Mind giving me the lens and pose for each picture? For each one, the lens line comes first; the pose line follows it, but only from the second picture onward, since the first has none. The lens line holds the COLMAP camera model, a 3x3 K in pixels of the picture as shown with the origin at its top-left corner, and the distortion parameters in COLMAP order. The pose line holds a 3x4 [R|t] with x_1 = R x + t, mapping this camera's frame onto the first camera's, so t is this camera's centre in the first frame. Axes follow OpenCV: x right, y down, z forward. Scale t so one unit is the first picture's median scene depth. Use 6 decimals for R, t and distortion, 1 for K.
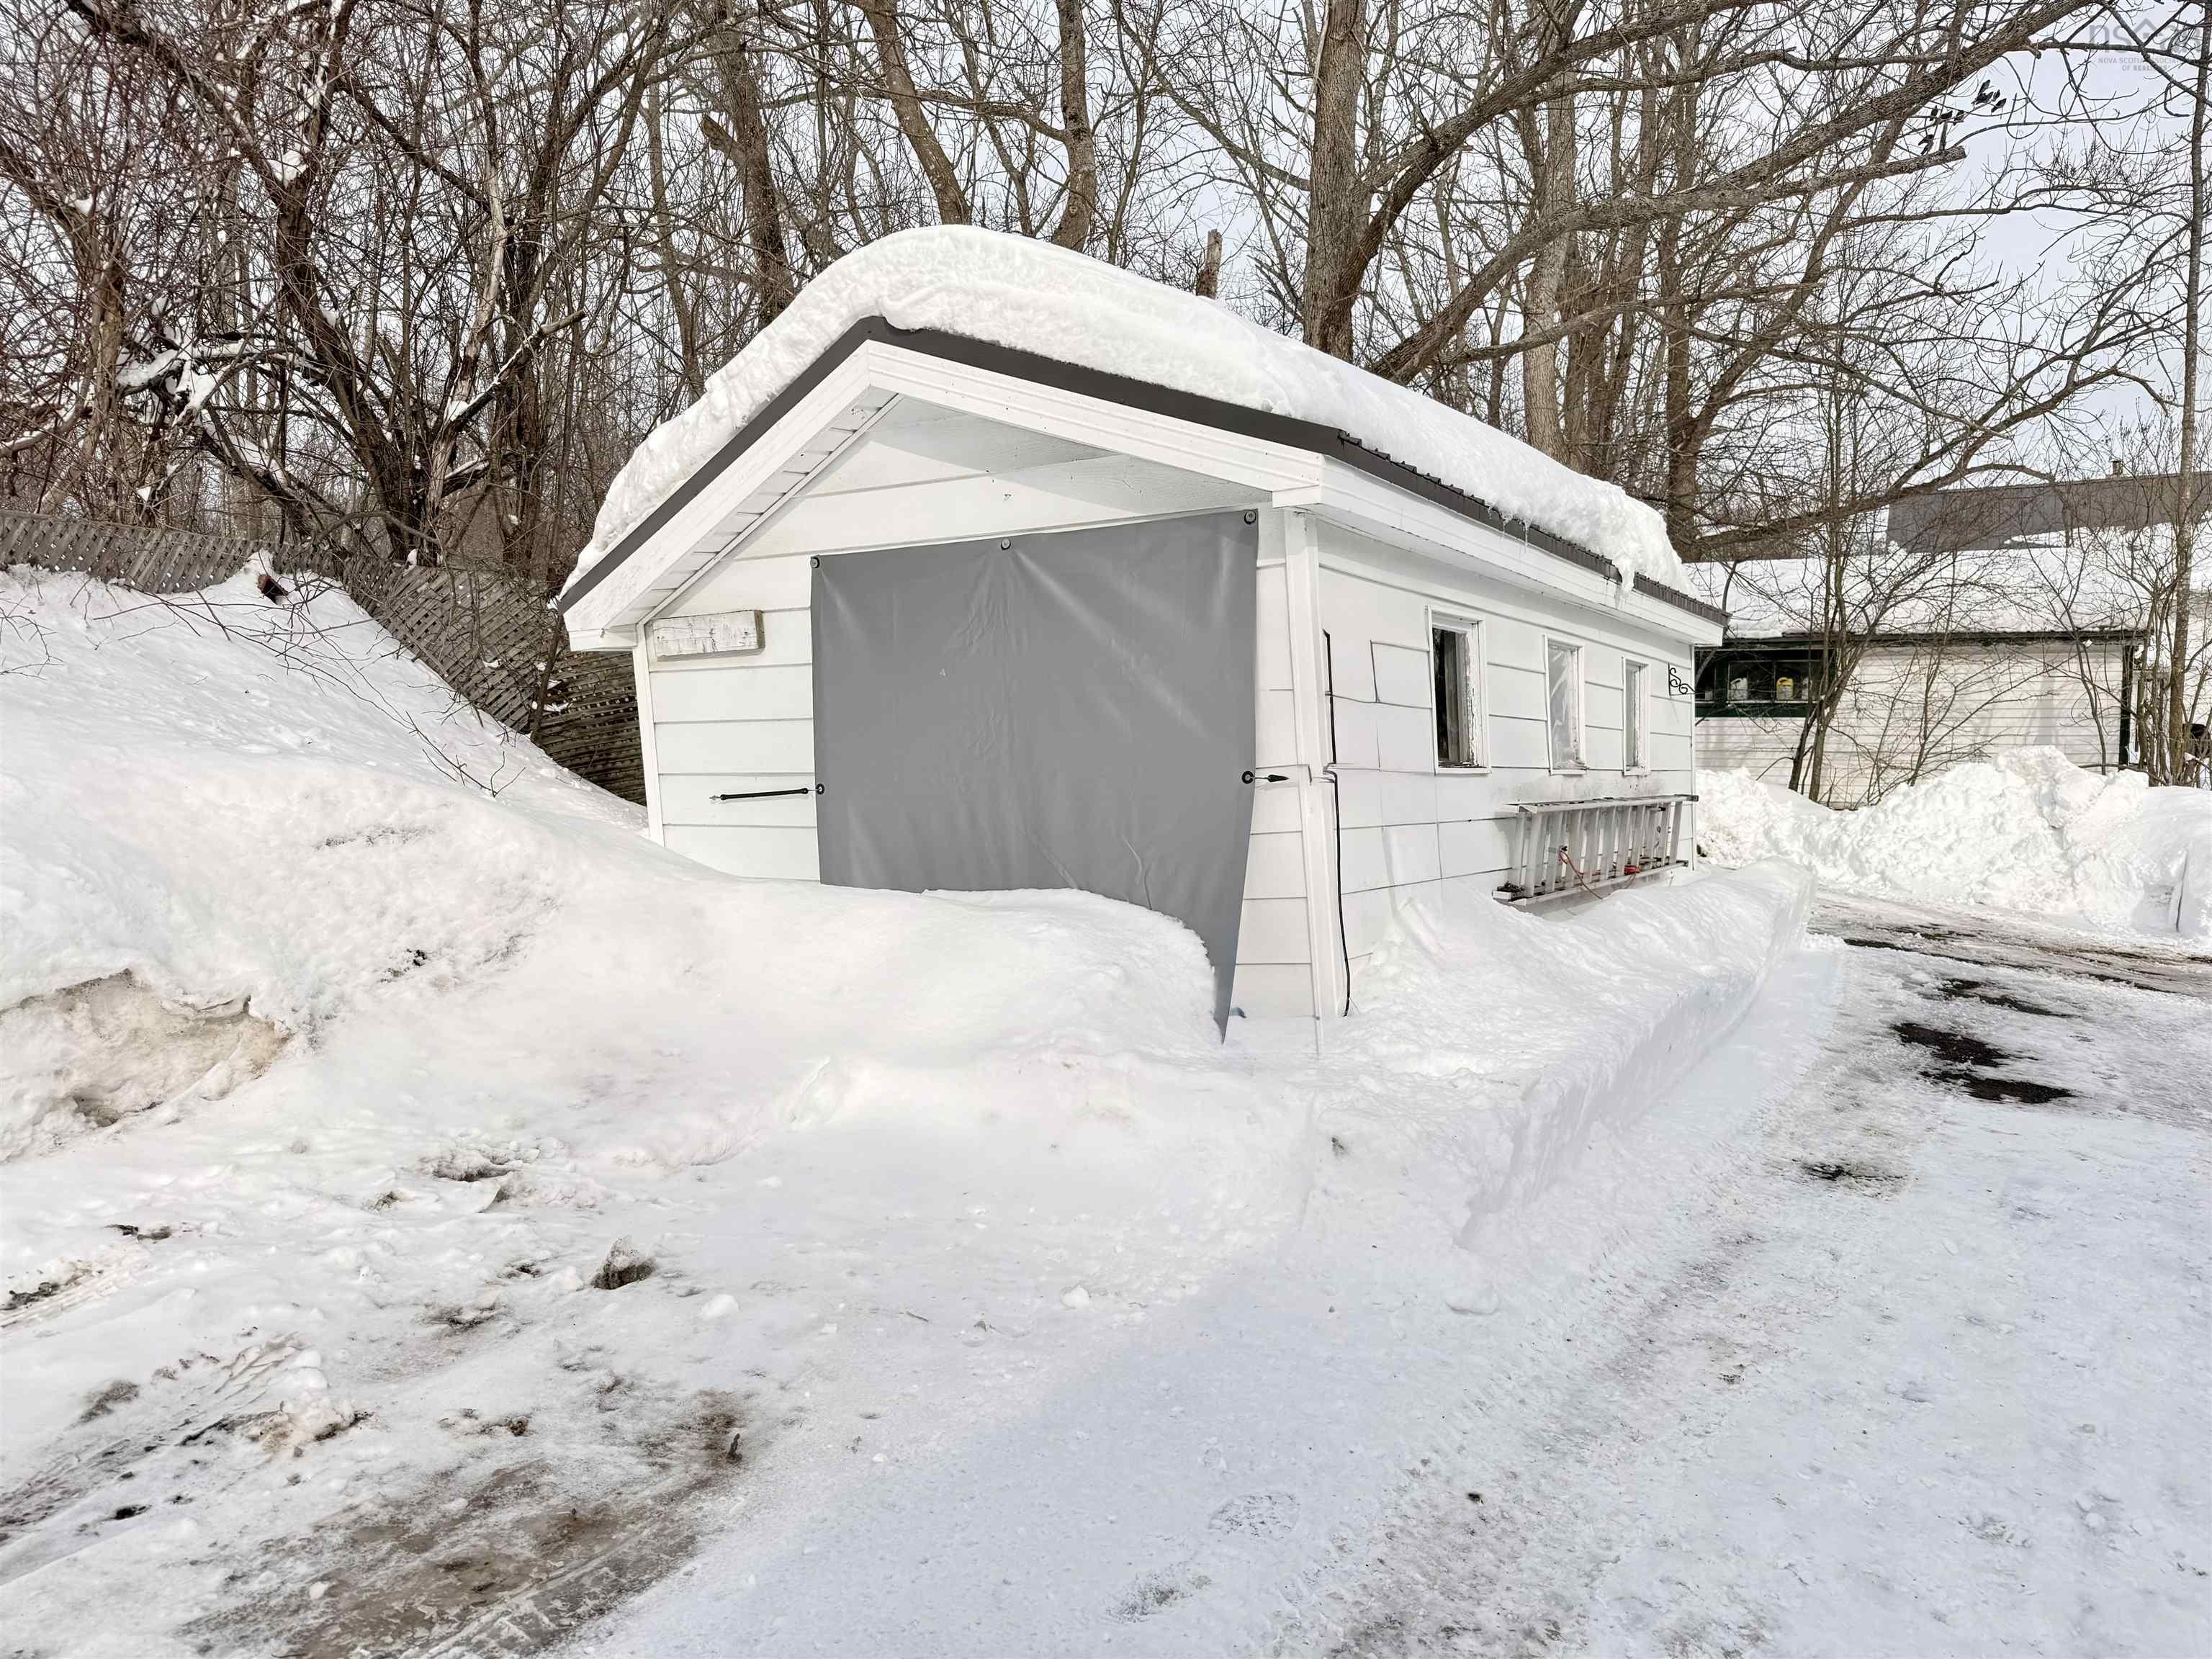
lens RADIAL K [[1532.2, 0, 1105.7], [0, 1532.2, 838.1], [0, 0, 1]] dist [0.033829, -0.033984]
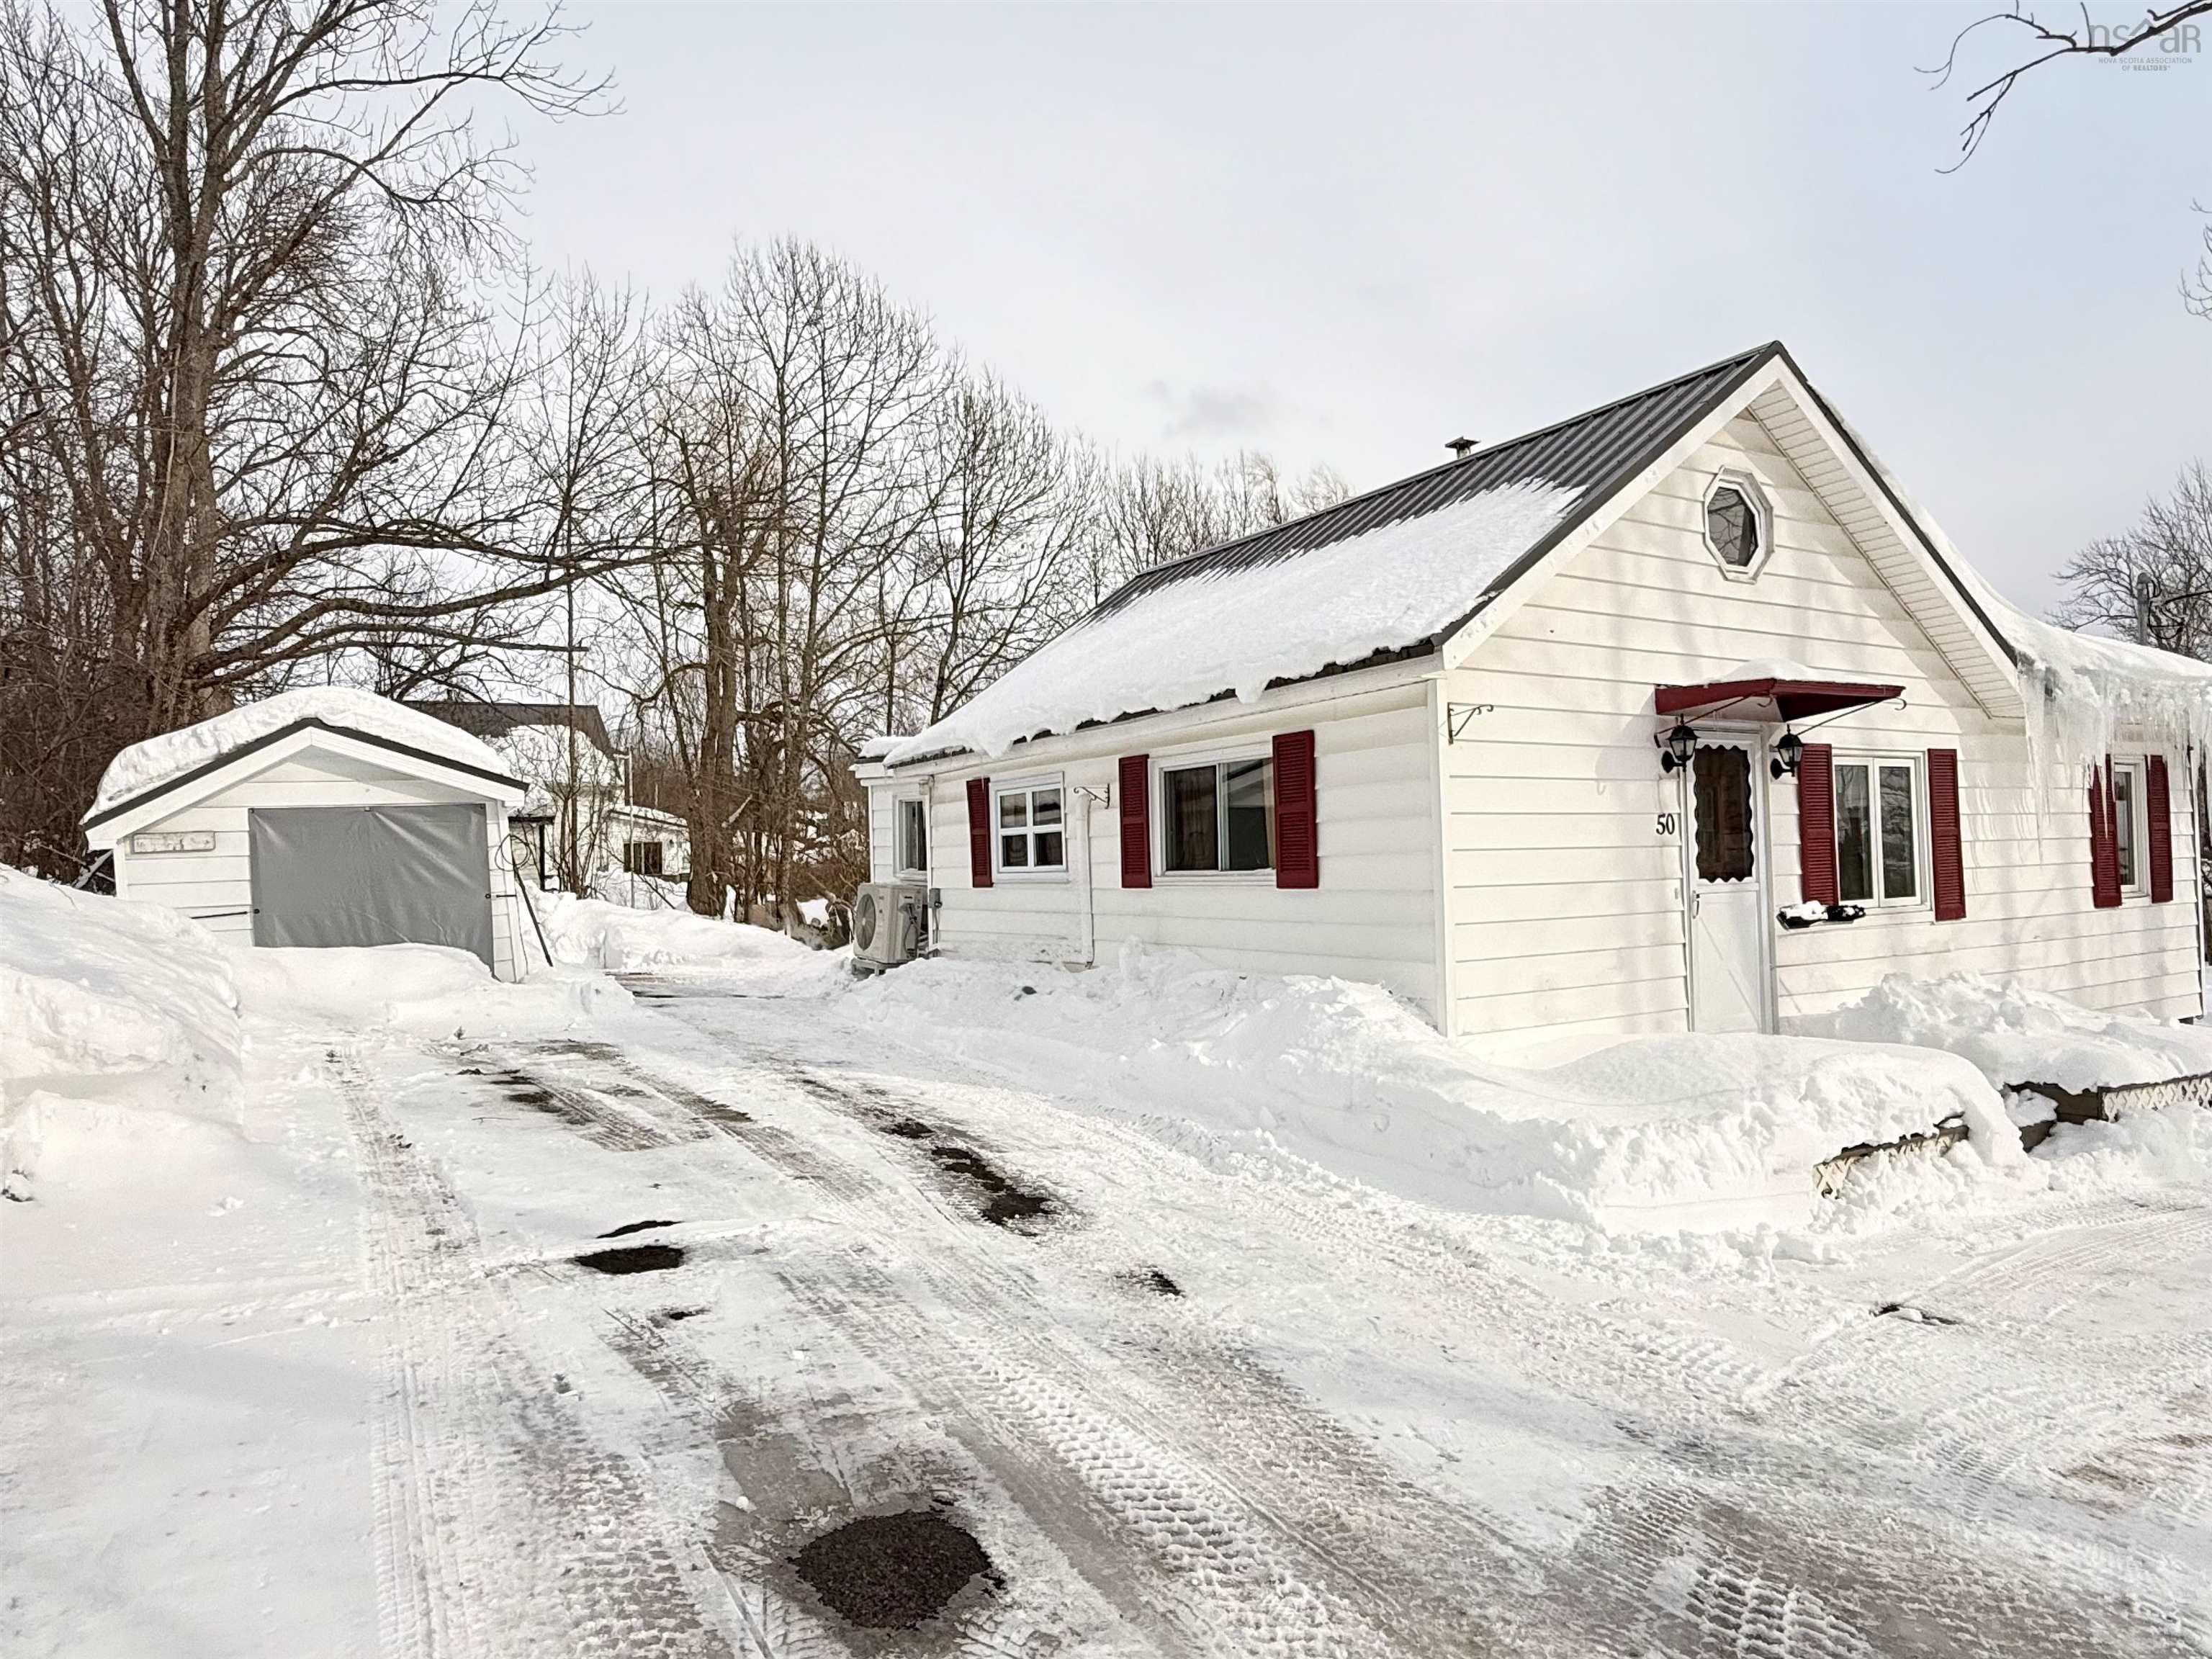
lens RADIAL K [[1357.8, 0, 1099.7], [0, 1357.8, 831.3], [0, 0, 1]] dist [-0.007155, -0.000466]
pose [[0.470075, 0.006043, 0.882606, -1.349404], [0.080043, 0.995564, -0.049447, 0.047764], [-0.878990, 0.093891, 0.467506, -1.017692]]
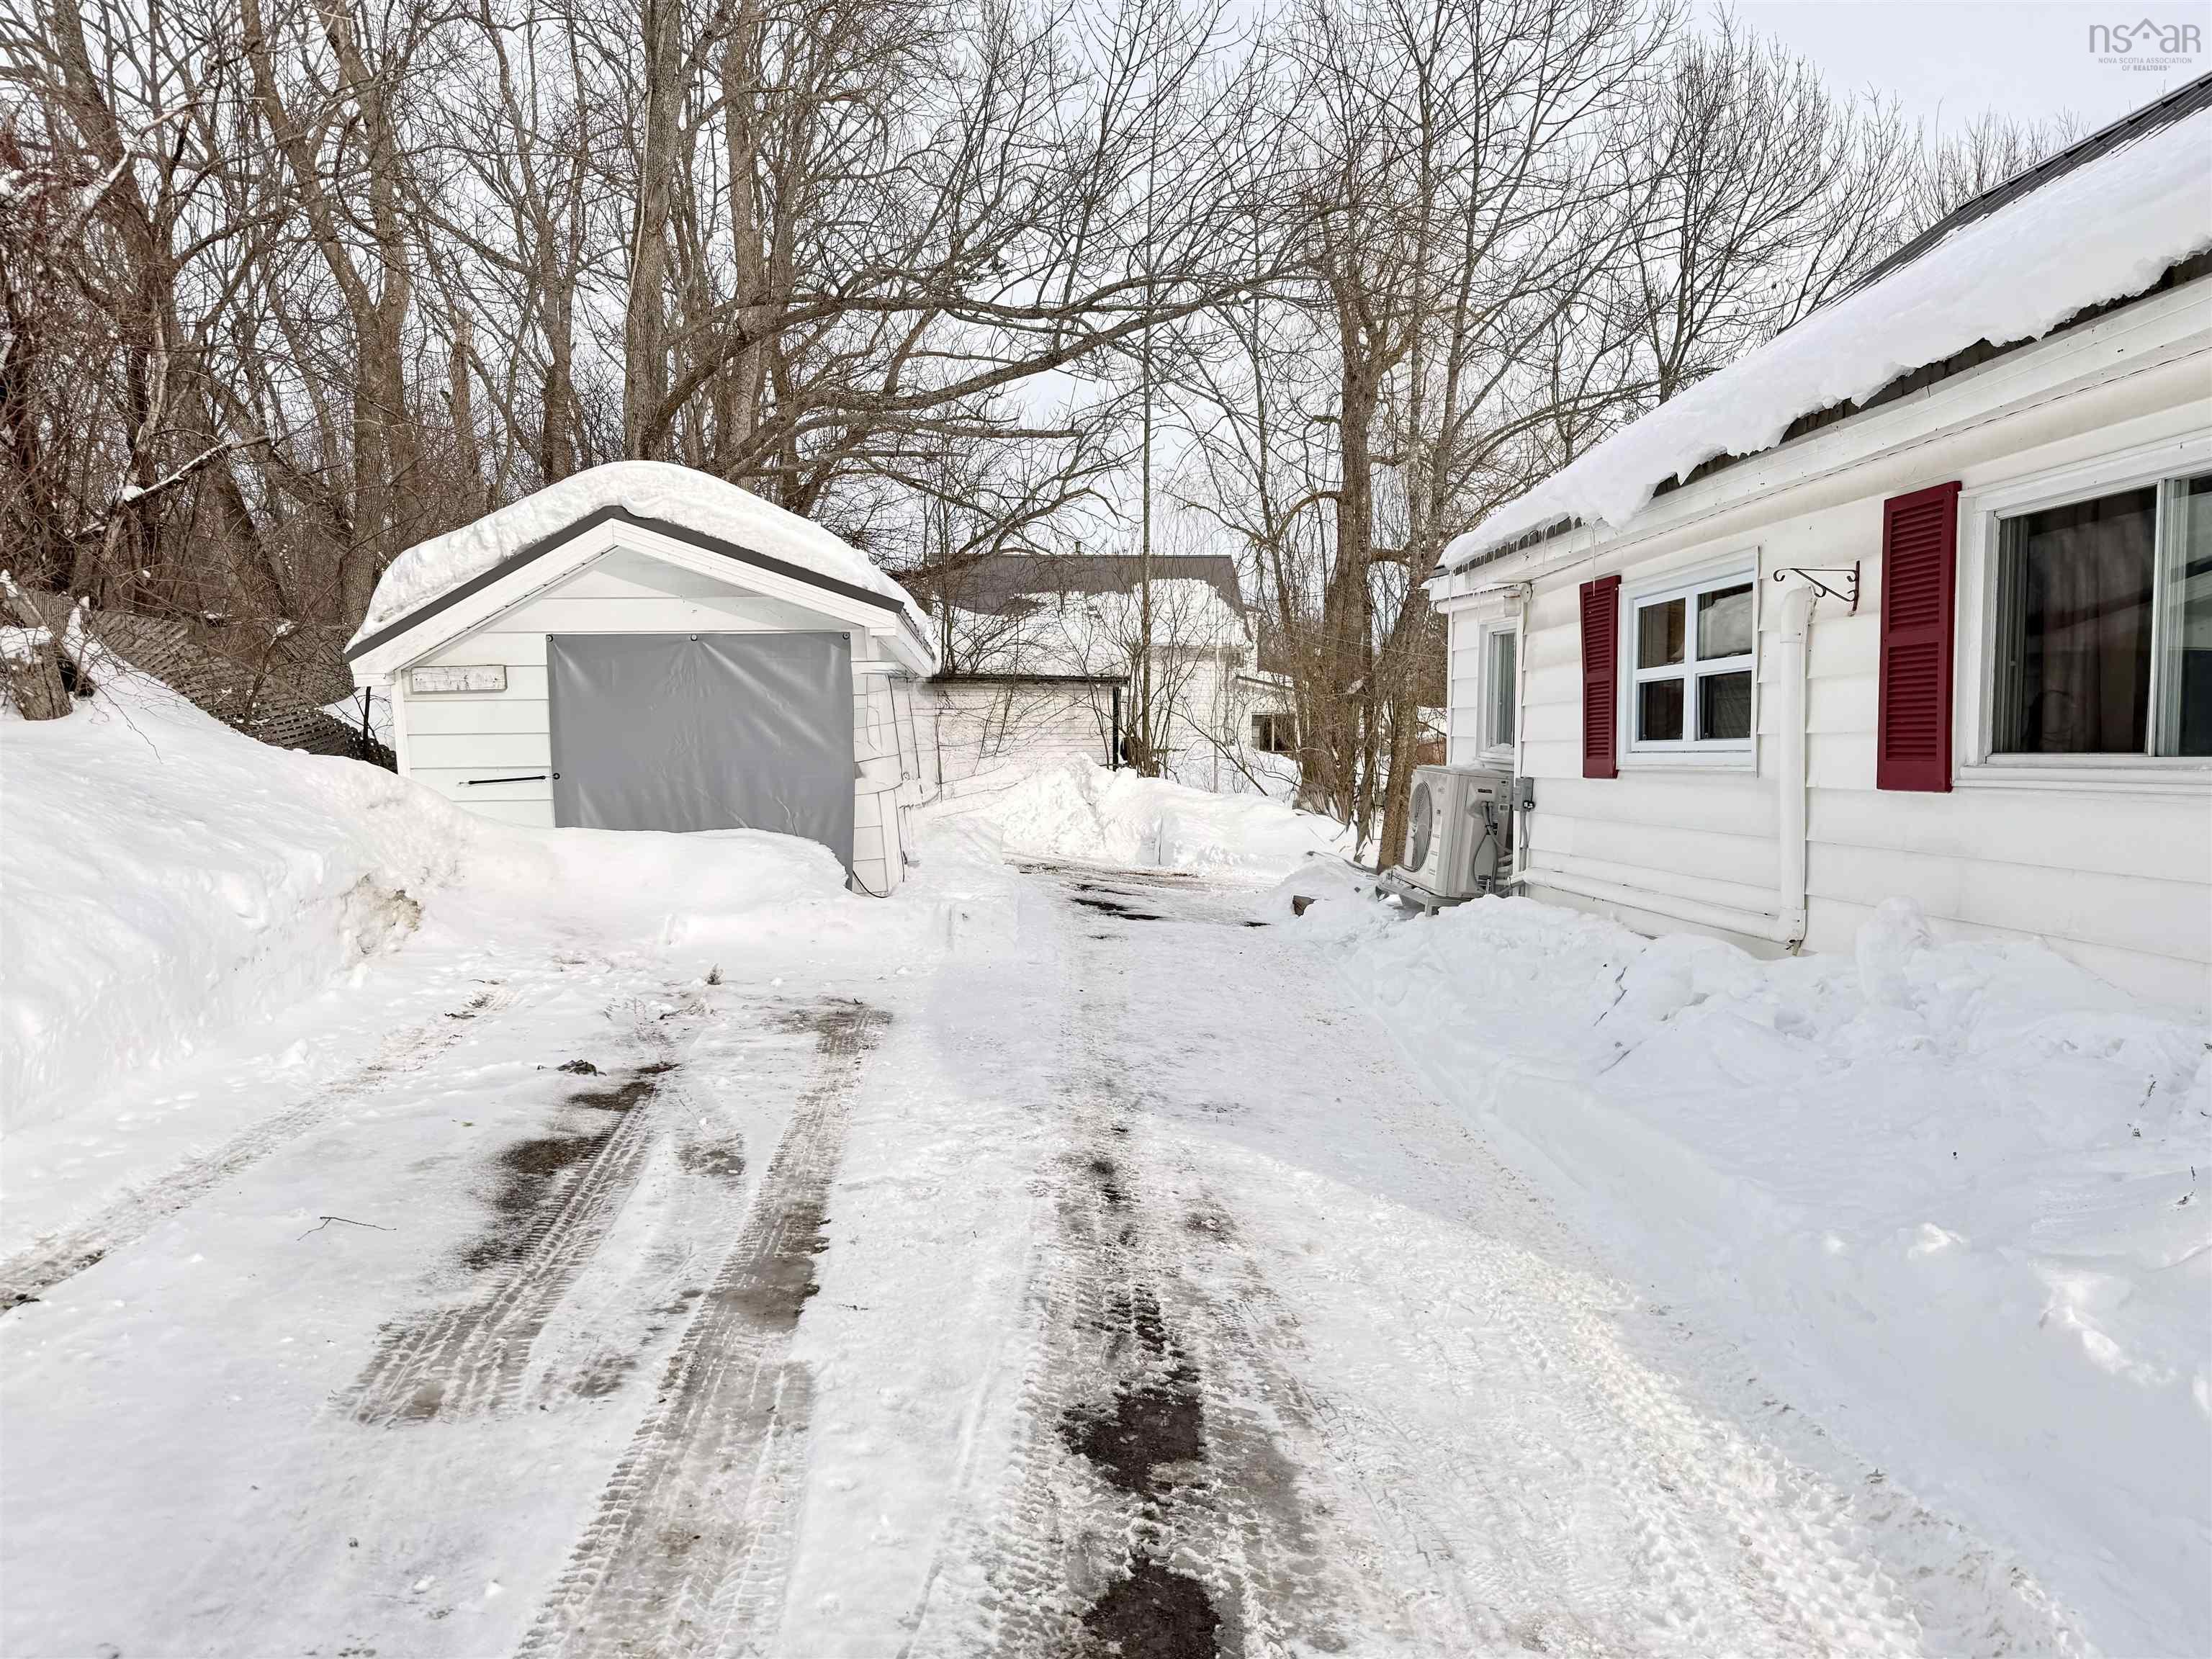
lens RADIAL K [[1532.2, 0, 1109.1], [0, 1532.2, 827.5], [0, 0, 1]] dist [0.033829, -0.033984]
pose [[0.816948, -0.028340, 0.576014, -0.649717], [0.034829, 0.999393, -0.000226, 0.043468], [-0.575658, 0.020247, 0.817440, -0.683071]]
